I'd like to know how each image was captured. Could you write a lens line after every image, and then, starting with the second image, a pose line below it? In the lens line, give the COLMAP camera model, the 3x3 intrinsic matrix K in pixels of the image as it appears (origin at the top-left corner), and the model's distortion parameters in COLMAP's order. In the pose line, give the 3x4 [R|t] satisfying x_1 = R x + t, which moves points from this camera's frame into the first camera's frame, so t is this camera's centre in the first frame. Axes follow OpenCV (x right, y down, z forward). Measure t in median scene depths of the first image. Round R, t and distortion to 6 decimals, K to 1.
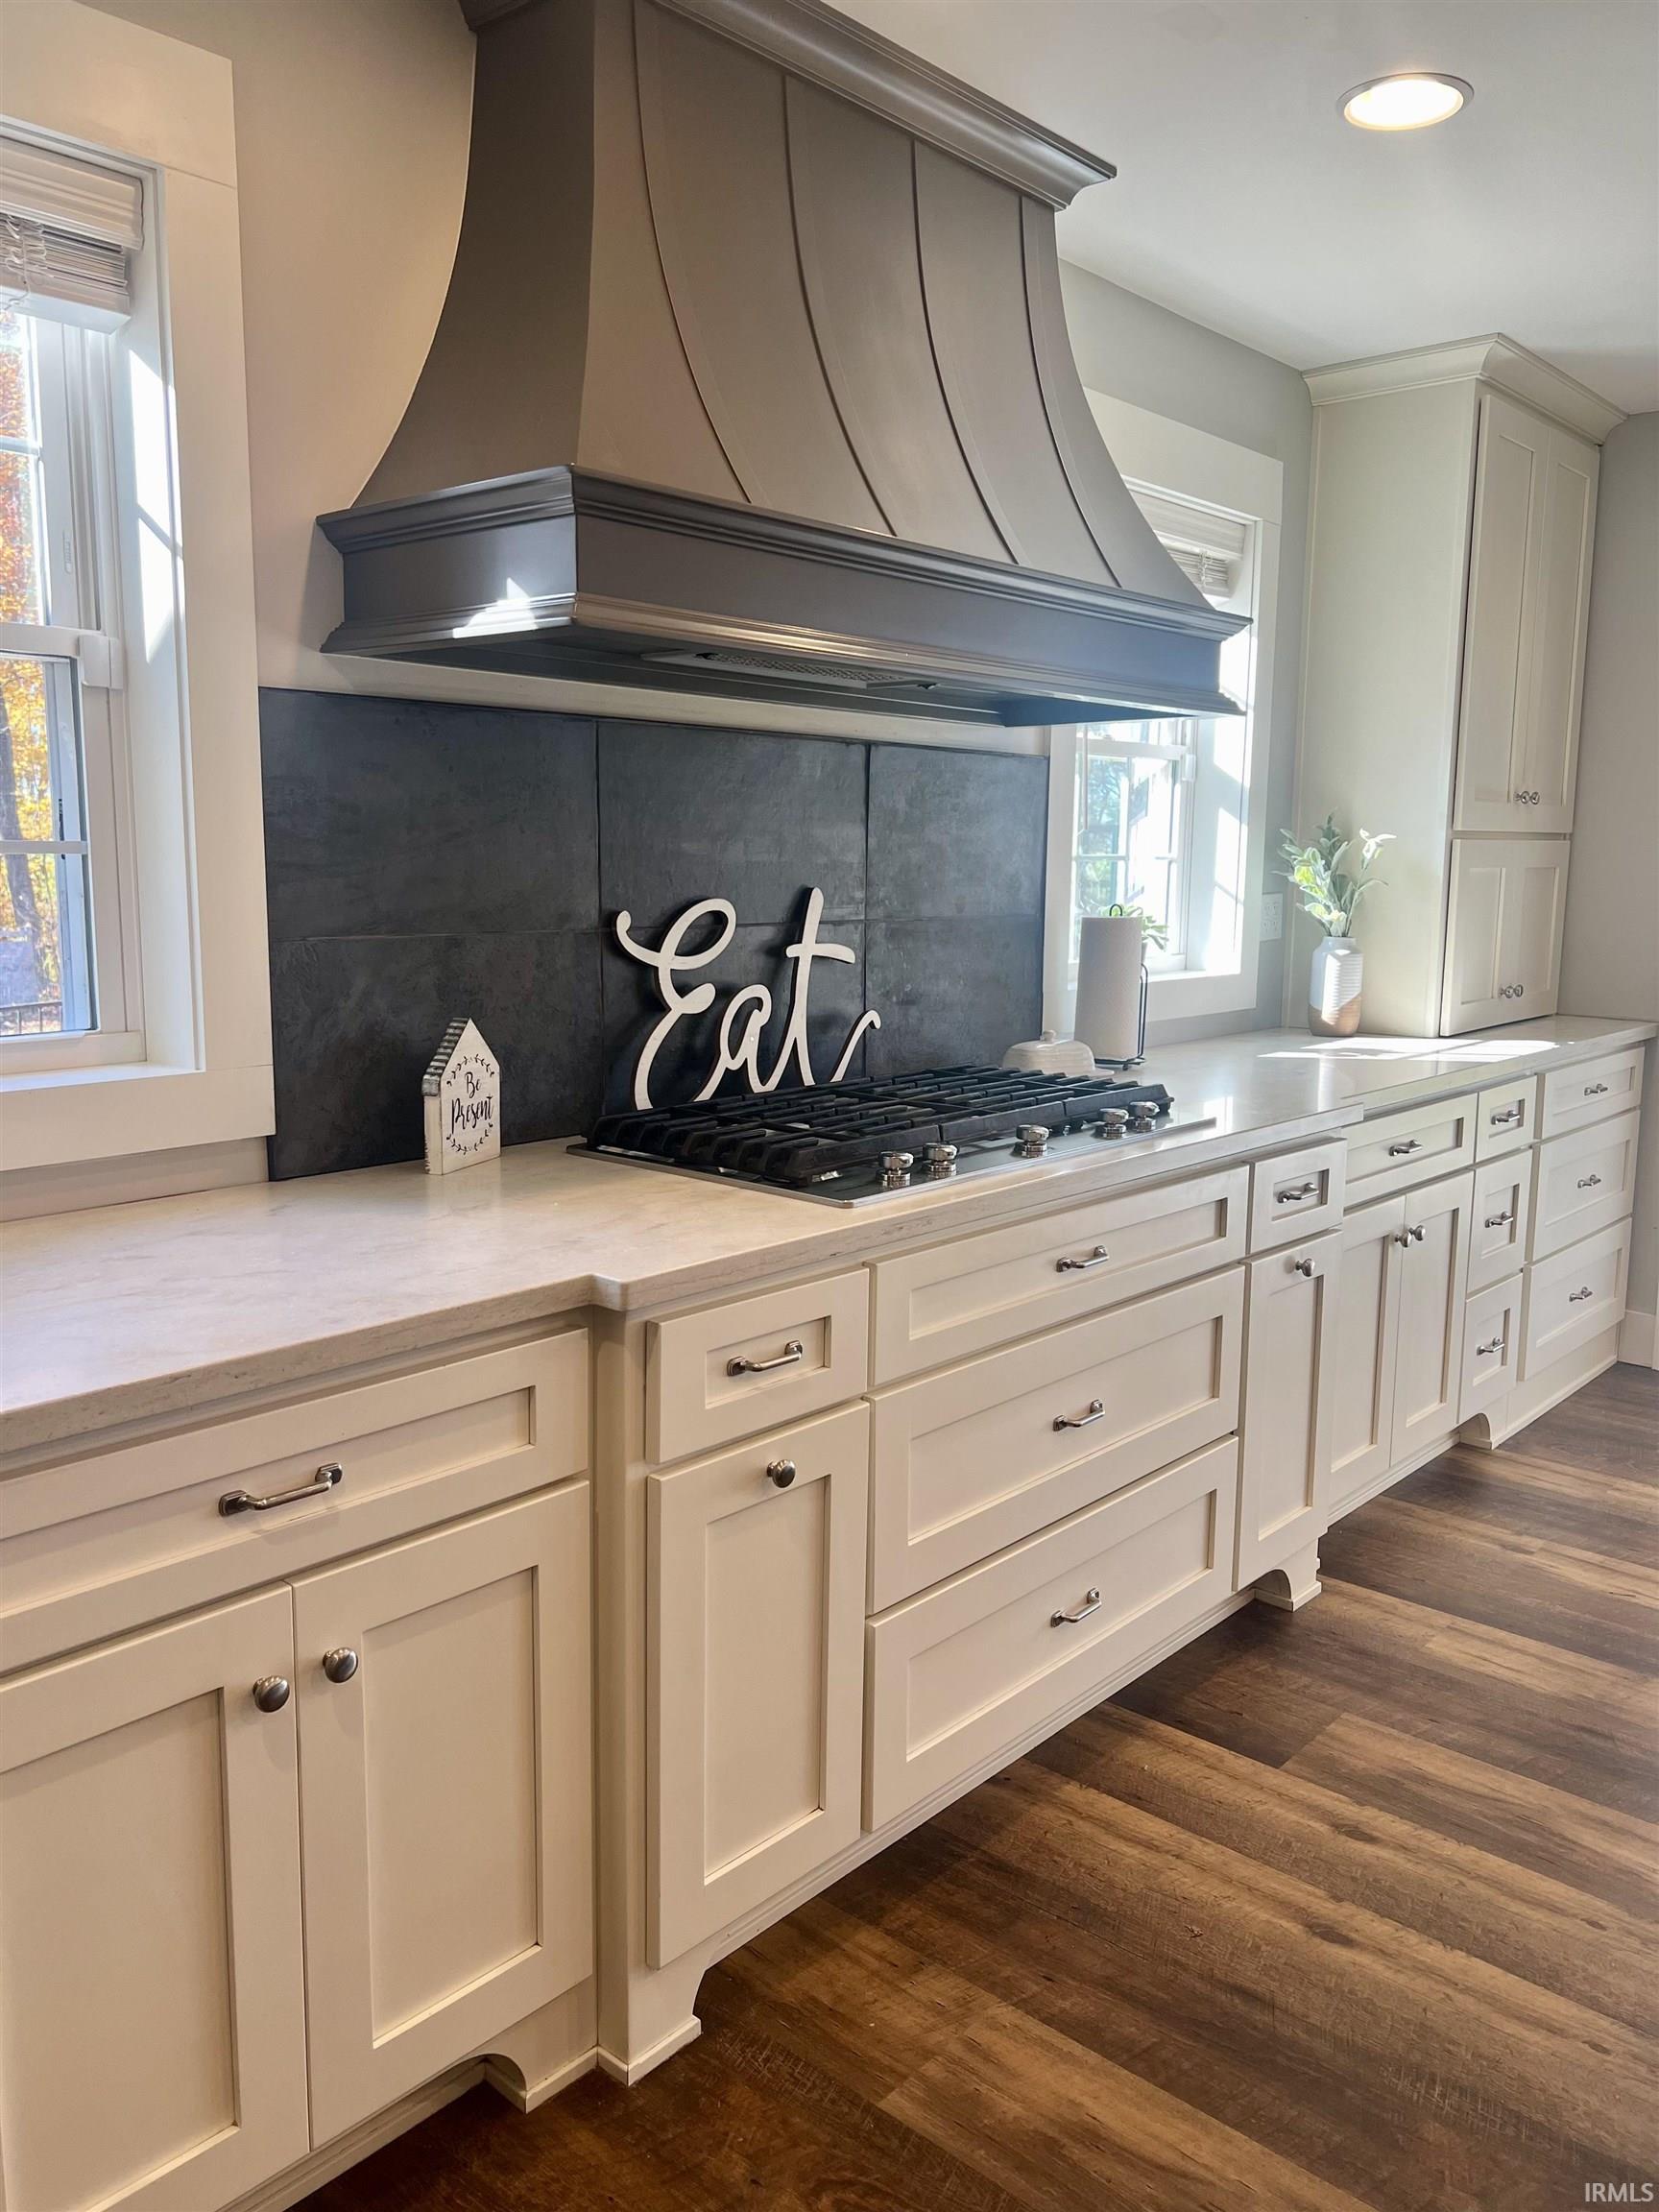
lens RADIAL K [[1664.5, 0, 835.7], [0, 1664.5, 1098.7], [0, 0, 1]] dist [0.056713, -0.071643]
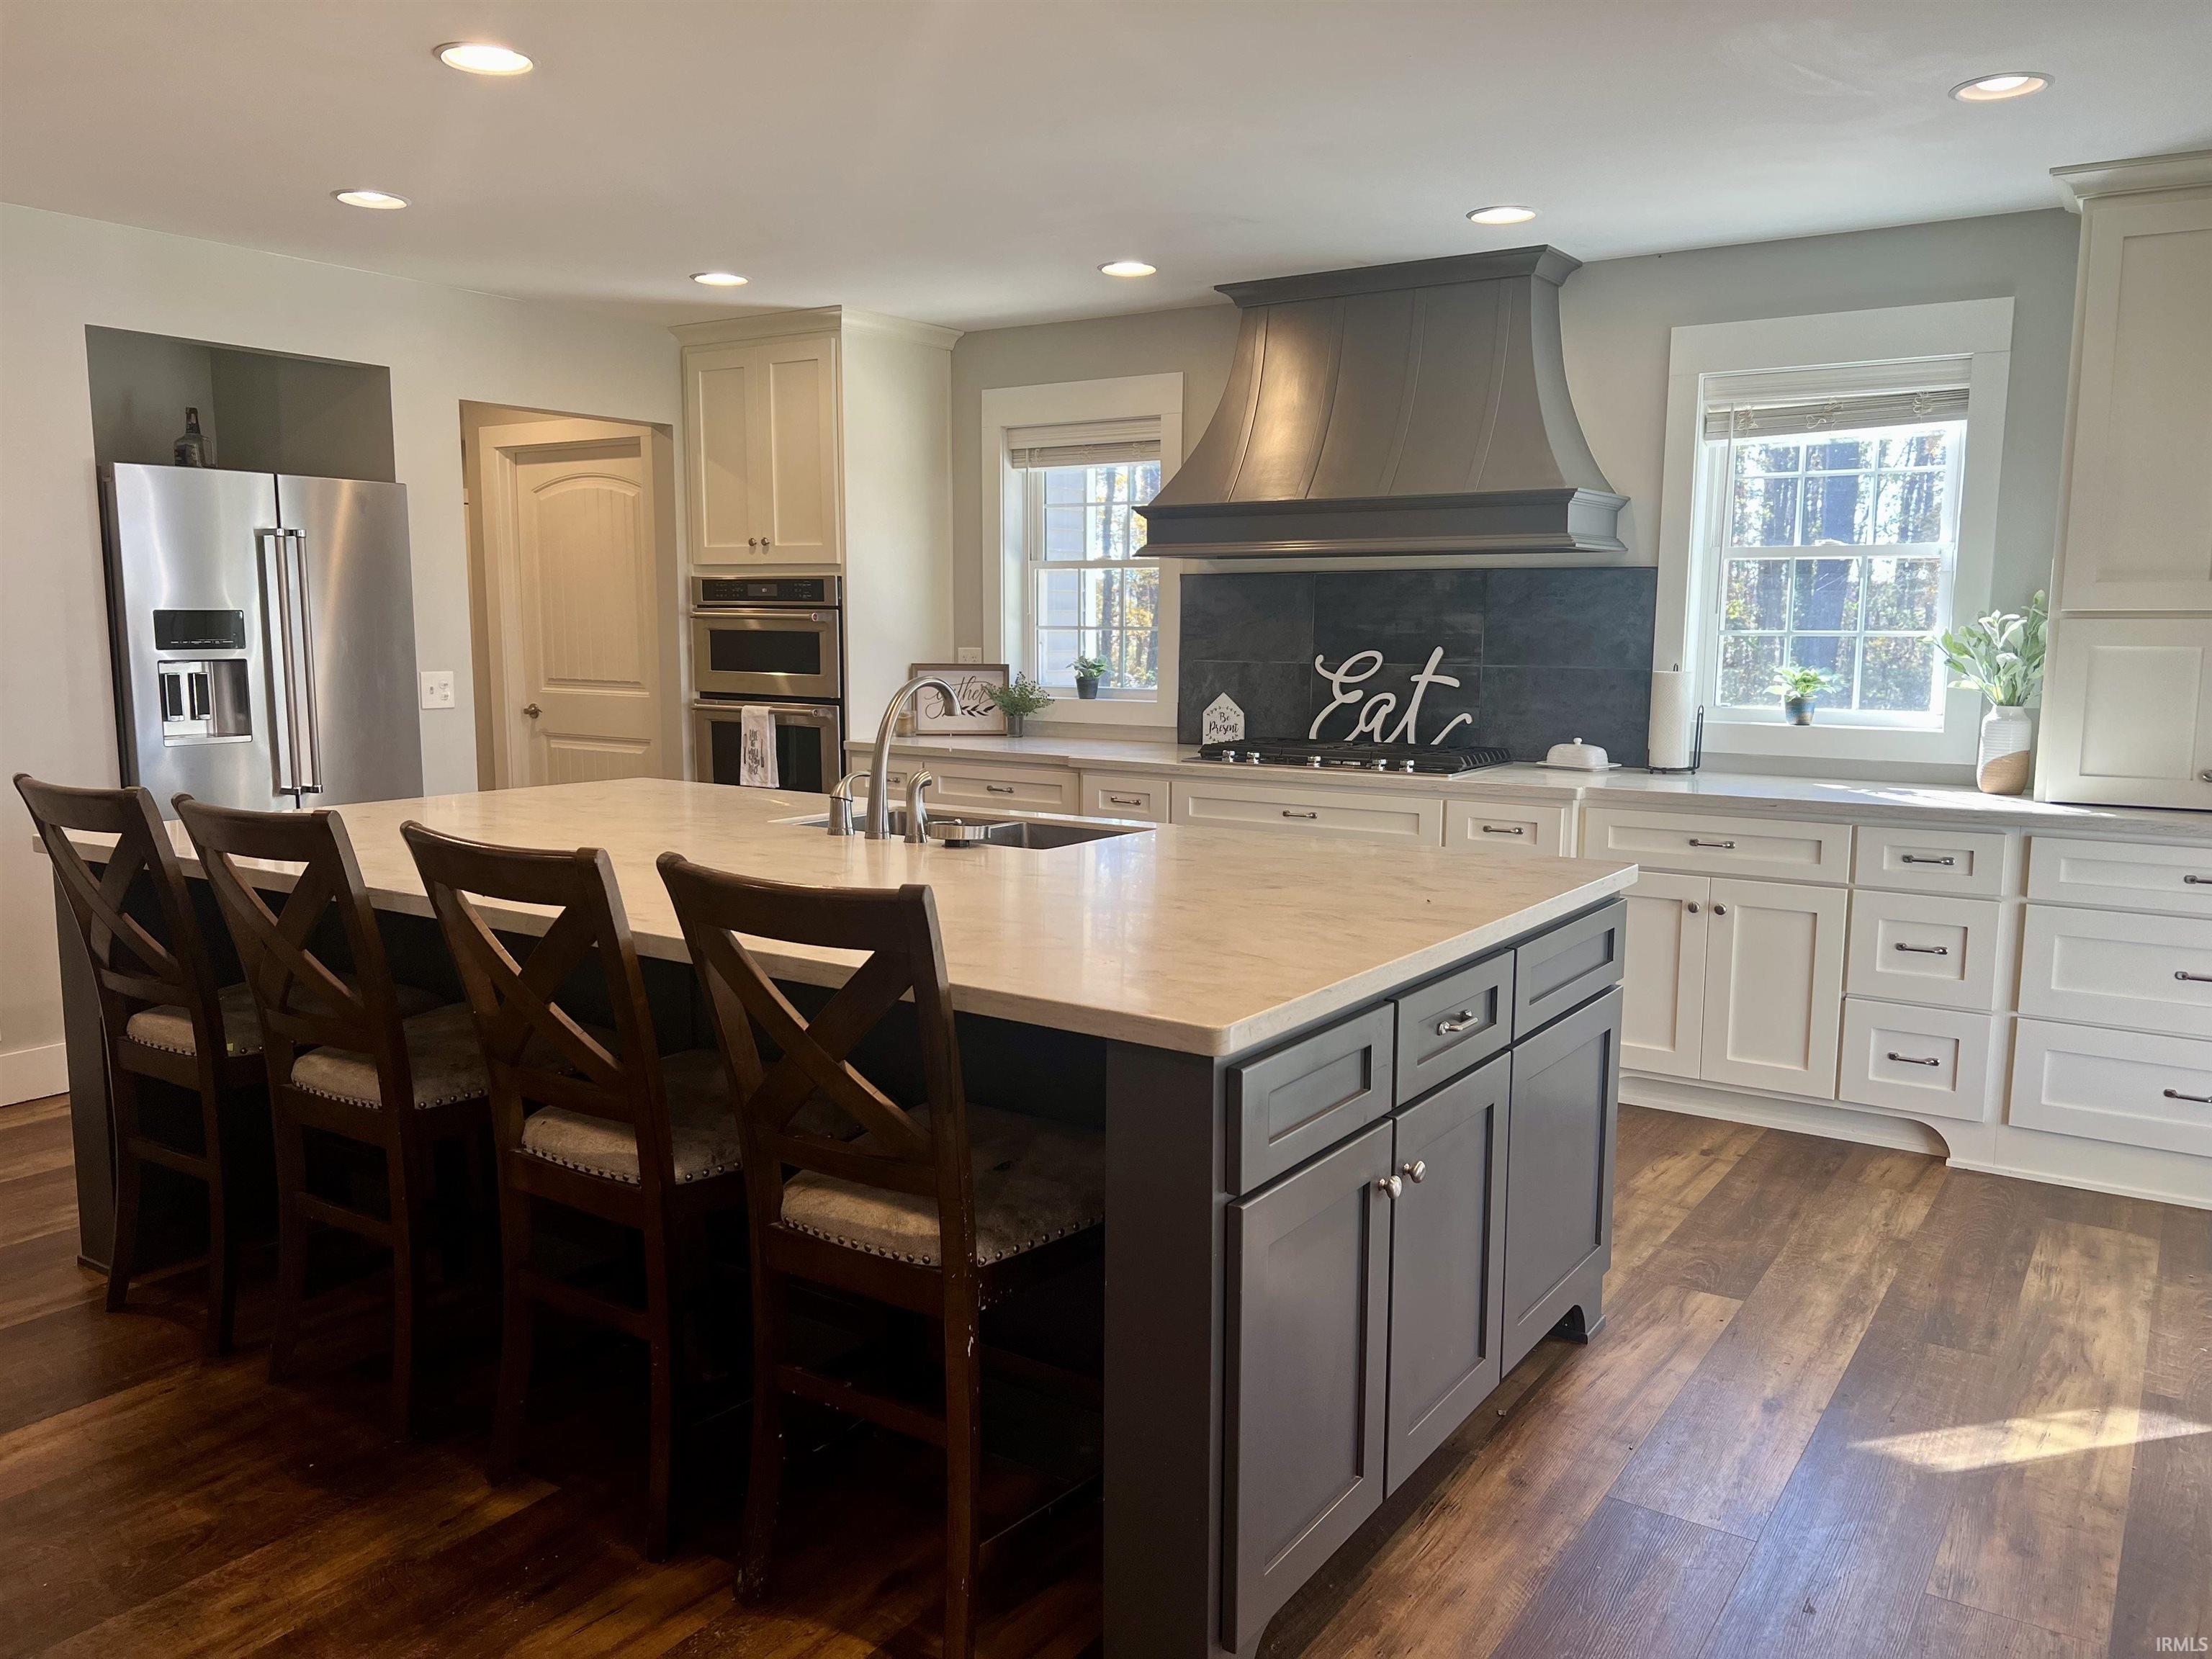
lens RADIAL K [[1664.5, 0, 1080.9], [0, 1664.5, 837.1], [0, 0, 1]] dist [0.056713, -0.071643]
pose [[0.129207, 0.118125, -0.984557, 2.009162], [-0.152460, 0.983441, 0.097983, -0.038343], [0.979827, 0.137445, 0.145076, 0.361389]]
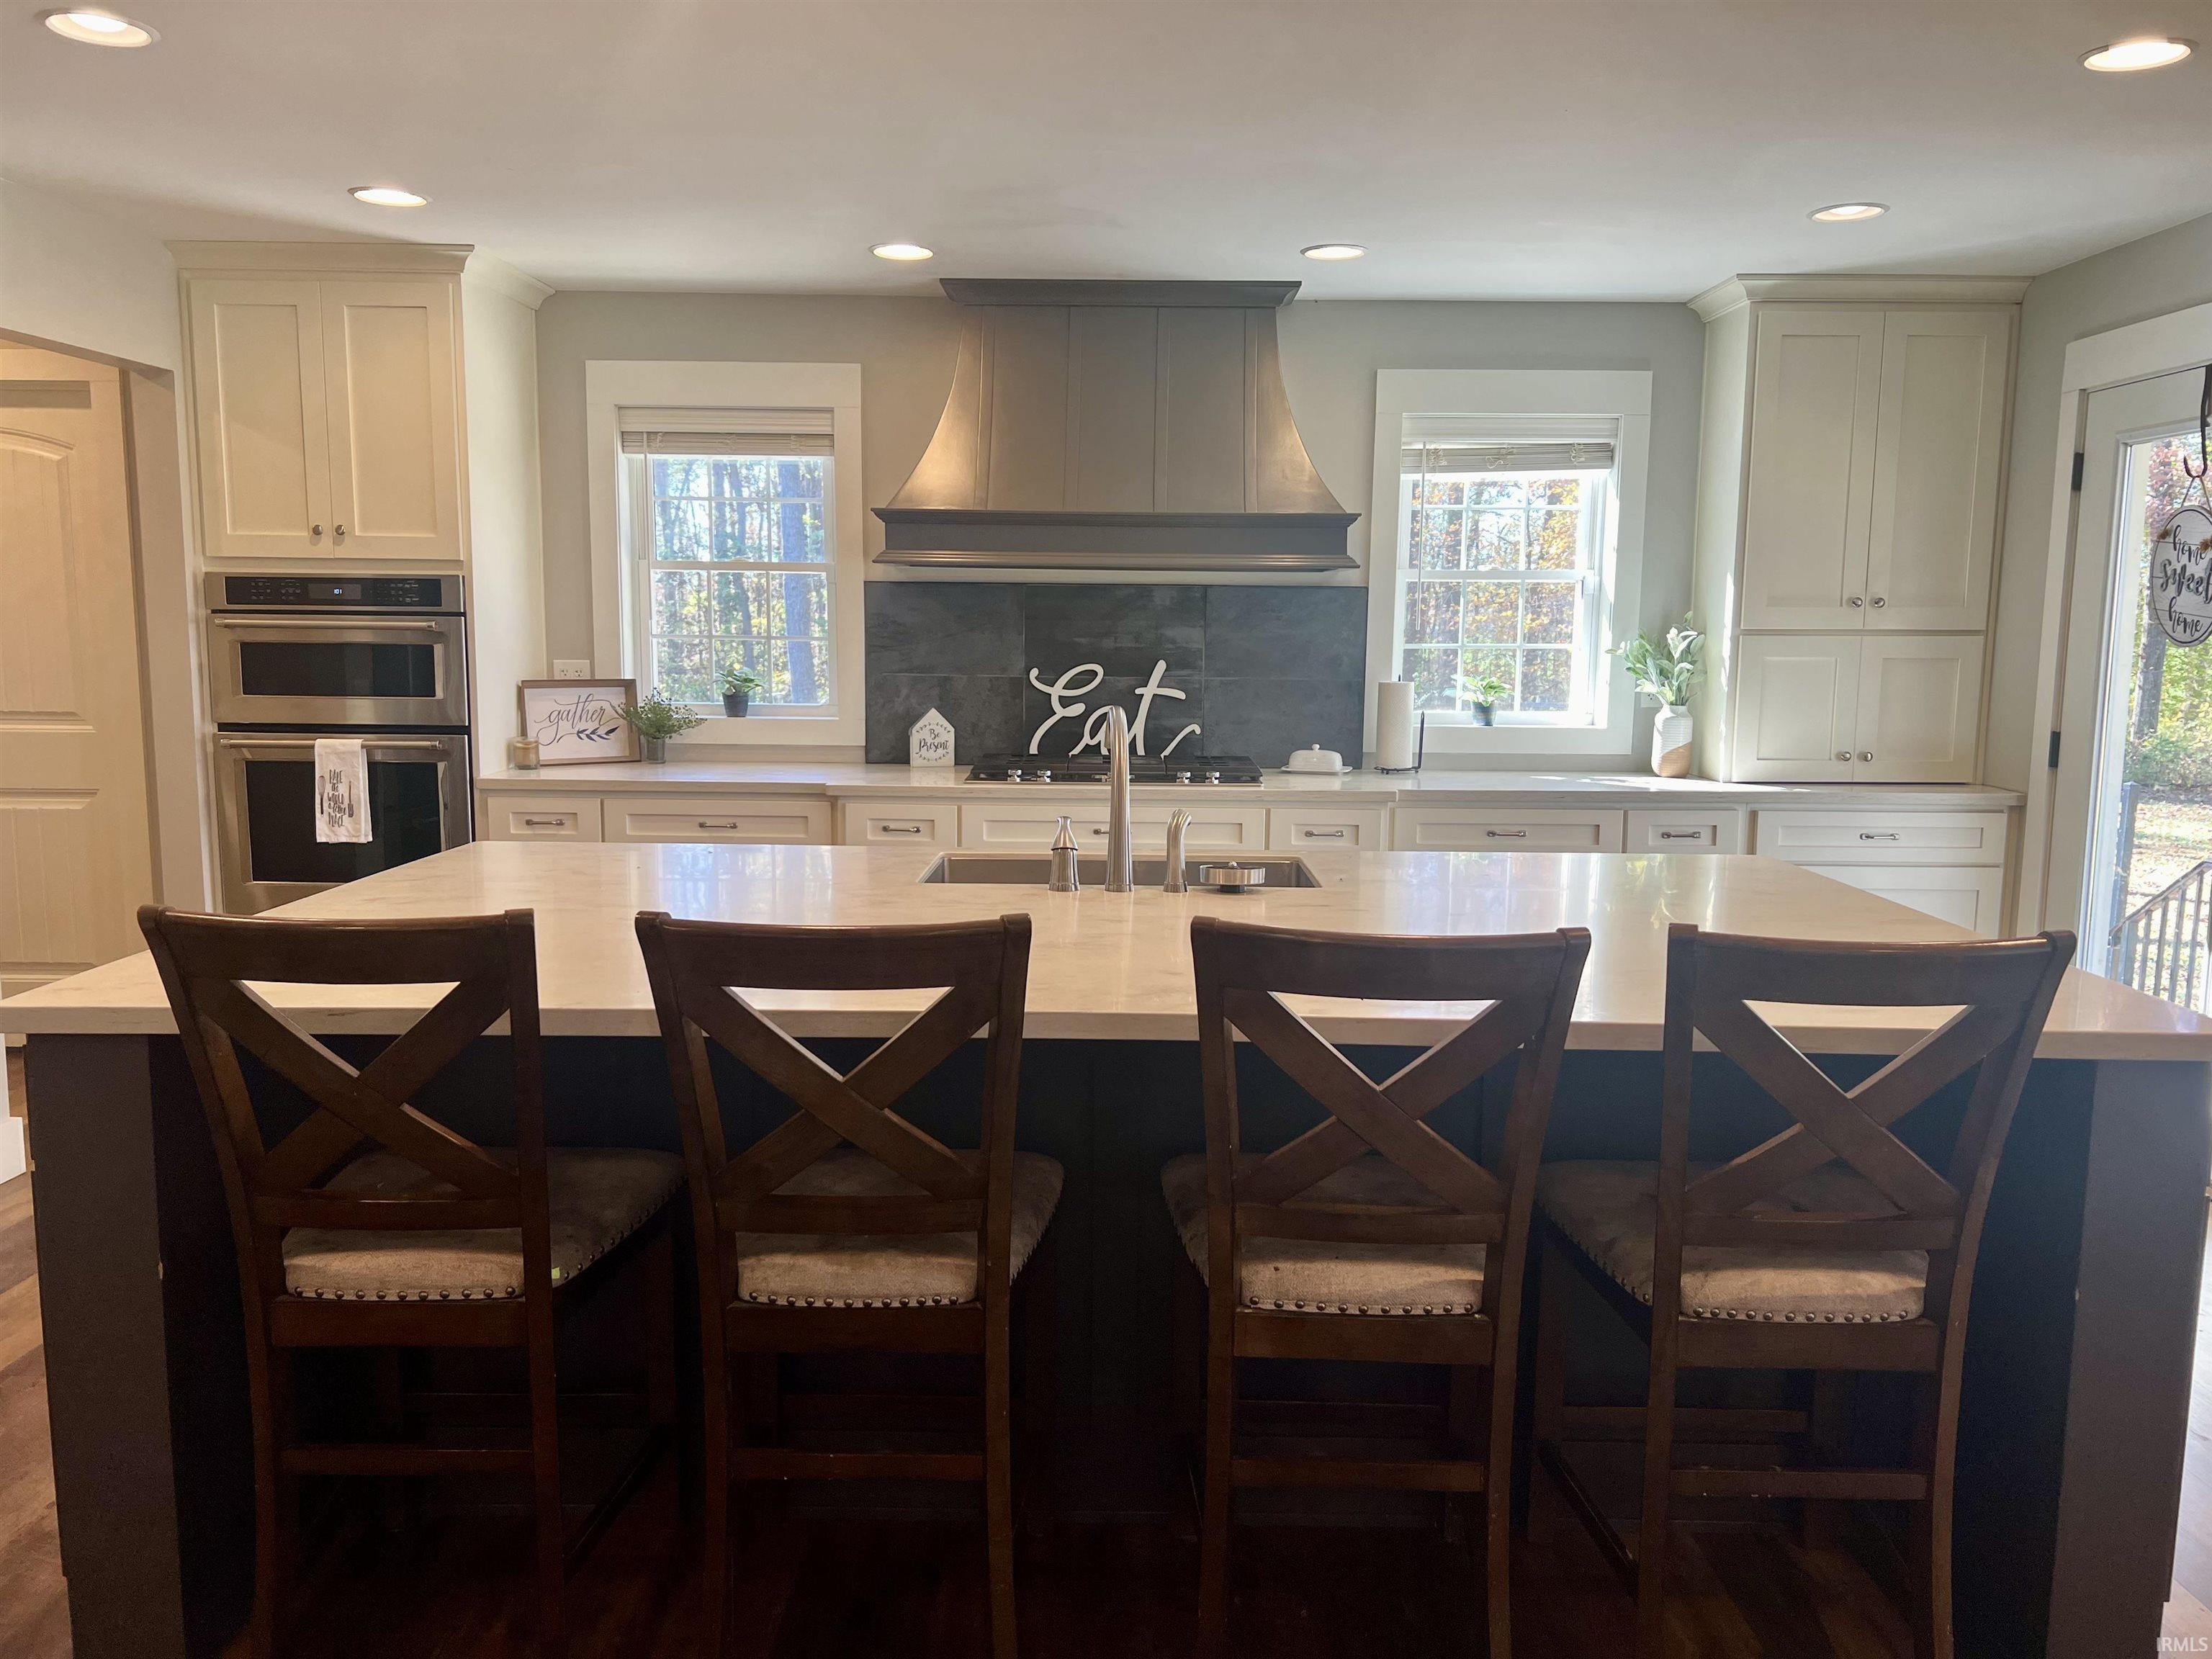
lens RADIAL K [[1664.5, 0, 1102.2], [0, 1664.5, 849.3], [0, 0, 1]] dist [0.056713, -0.071643]
pose [[0.654884, 0.096314, -0.749567, 1.559163], [-0.114933, 0.993001, 0.027178, 0.056044], [0.746938, 0.068351, 0.661371, -0.381439]]
